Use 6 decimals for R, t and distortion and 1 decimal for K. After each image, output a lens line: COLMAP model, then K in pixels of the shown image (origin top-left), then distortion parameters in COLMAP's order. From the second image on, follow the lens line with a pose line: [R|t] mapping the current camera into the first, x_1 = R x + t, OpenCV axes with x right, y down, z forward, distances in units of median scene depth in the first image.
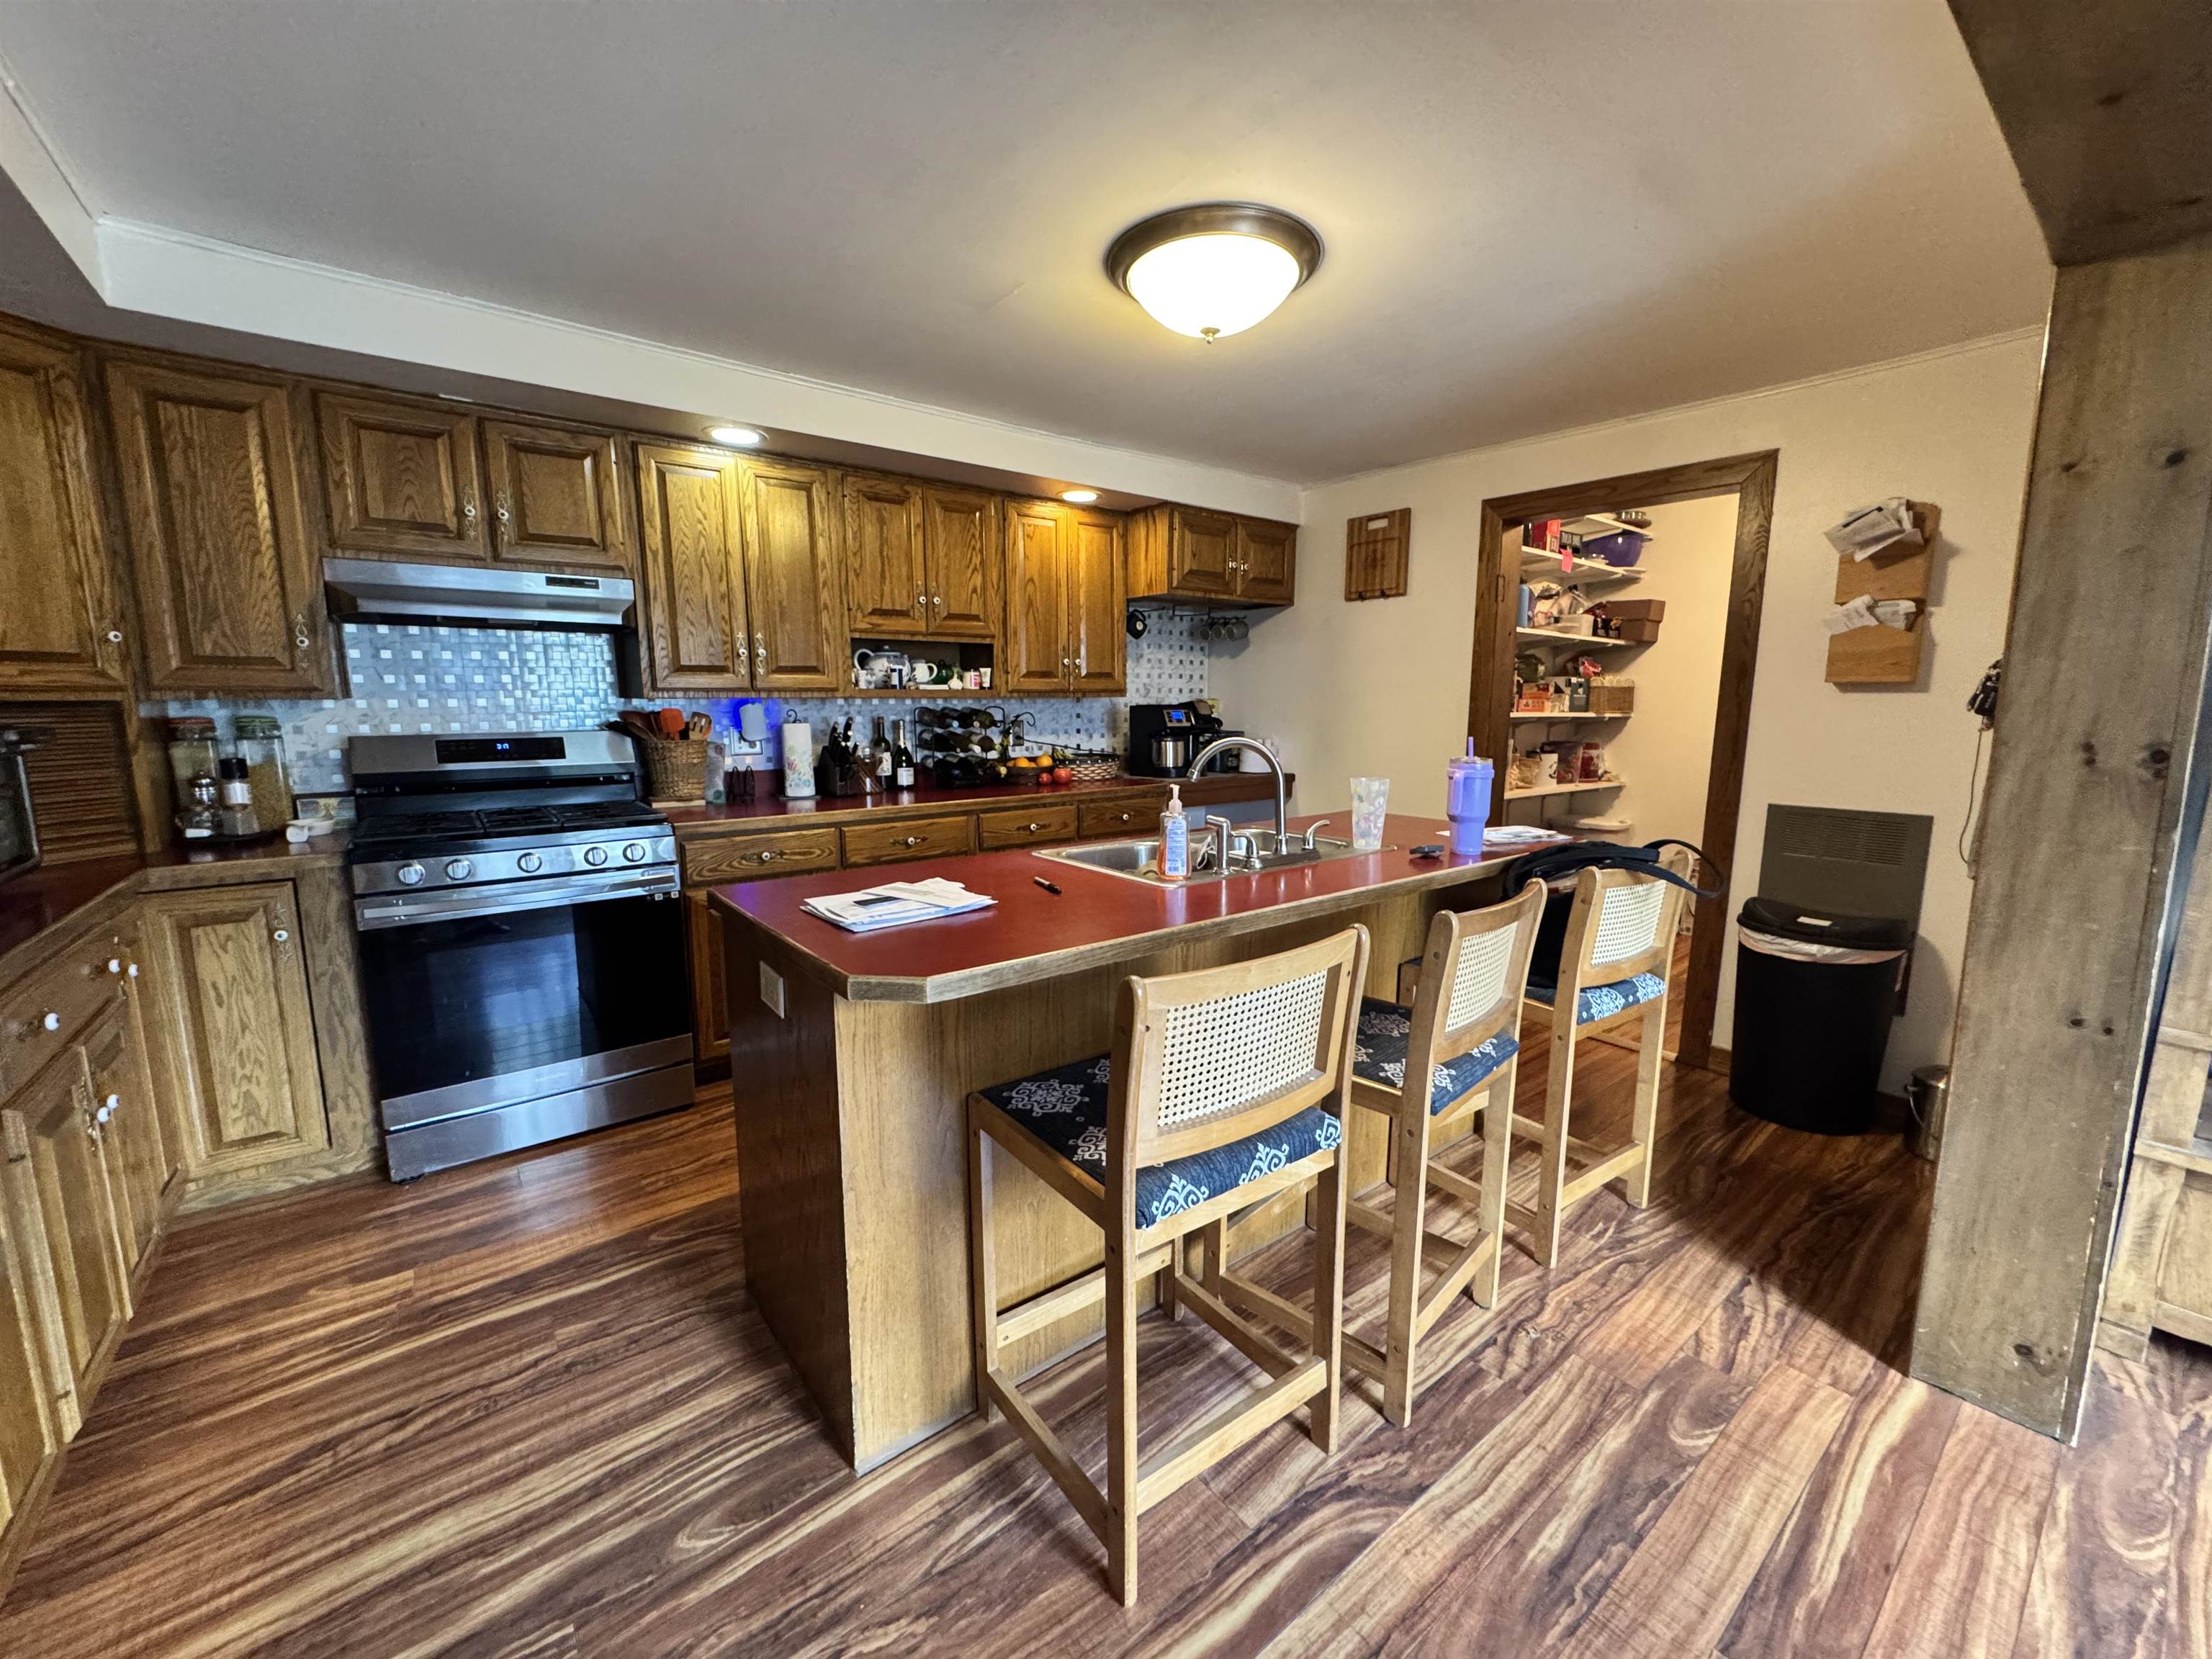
lens RADIAL K [[881.6, 0, 1105.3], [0, 881.6, 828.1], [0, 0, 1]] dist [-0.003354, -0.000363]
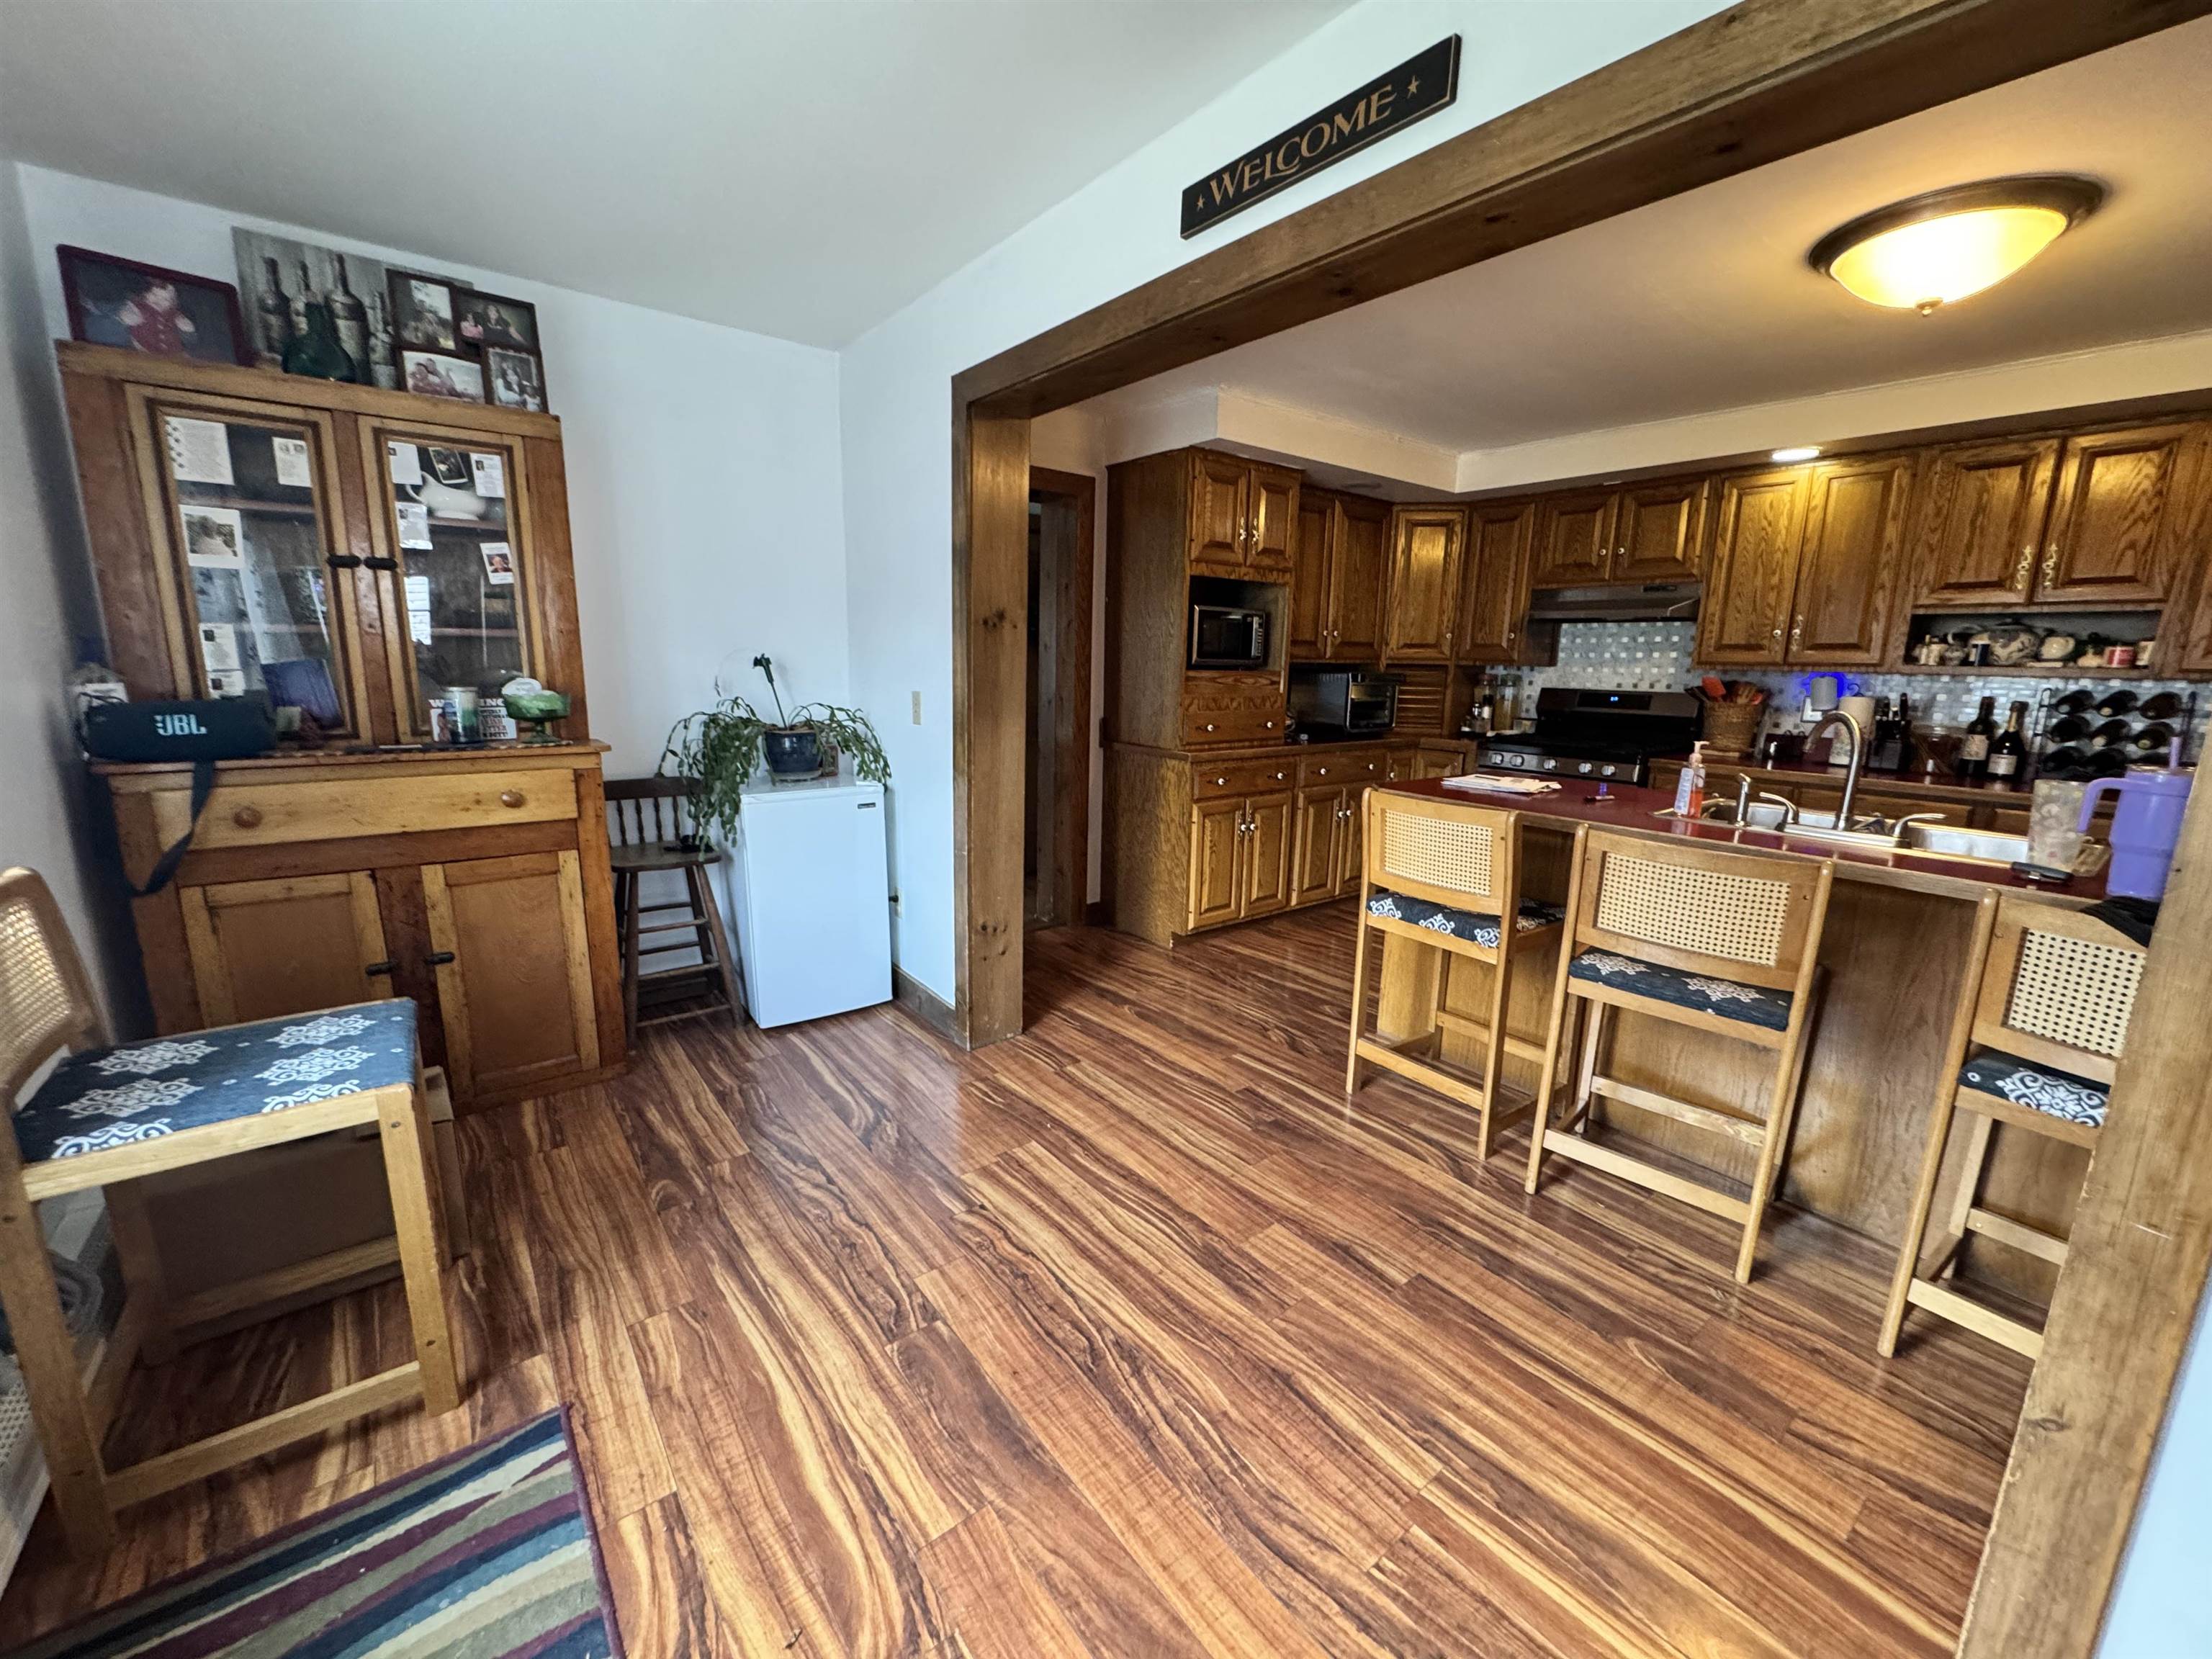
lens RADIAL K [[881.6, 0, 1103.6], [0, 881.6, 830.7], [0, 0, 1]] dist [-0.003354, -0.000363]
pose [[-0.004531, 0.192958, -0.981196, 0.845050], [-0.168967, 0.966951, 0.190937, -0.012392], [0.985611, 0.166655, 0.028222, 0.108076]]
